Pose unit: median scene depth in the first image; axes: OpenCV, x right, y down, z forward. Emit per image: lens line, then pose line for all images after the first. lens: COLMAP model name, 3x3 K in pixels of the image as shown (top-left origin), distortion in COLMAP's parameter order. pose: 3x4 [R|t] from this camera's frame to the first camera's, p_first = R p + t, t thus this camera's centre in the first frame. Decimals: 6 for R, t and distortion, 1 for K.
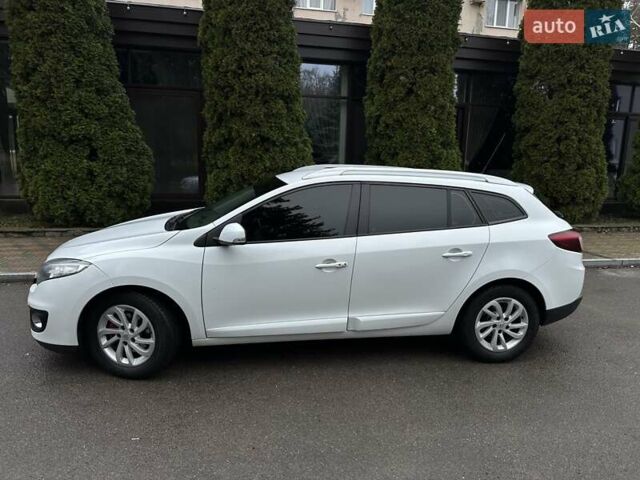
lens RADIAL K [[465.3, 0, 320.0], [0, 465.3, 240.0], [0, 0, 1]] dist [0.052101, -0.053461]
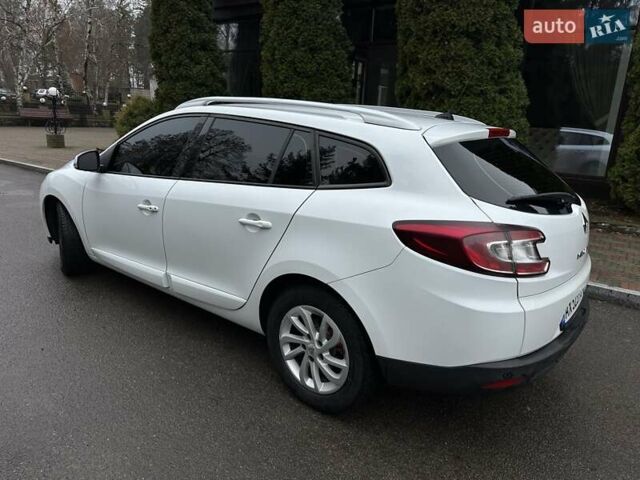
lens RADIAL K [[465.3, 0, 320.0], [0, 465.3, 240.0], [0, 0, 1]] dist [0.052101, -0.053461]
pose [[0.674646, 0.190124, -0.713237, 0.394994], [-0.150237, 0.981402, 0.119499, -0.018671], [0.722691, 0.026535, 0.690662, 0.278231]]
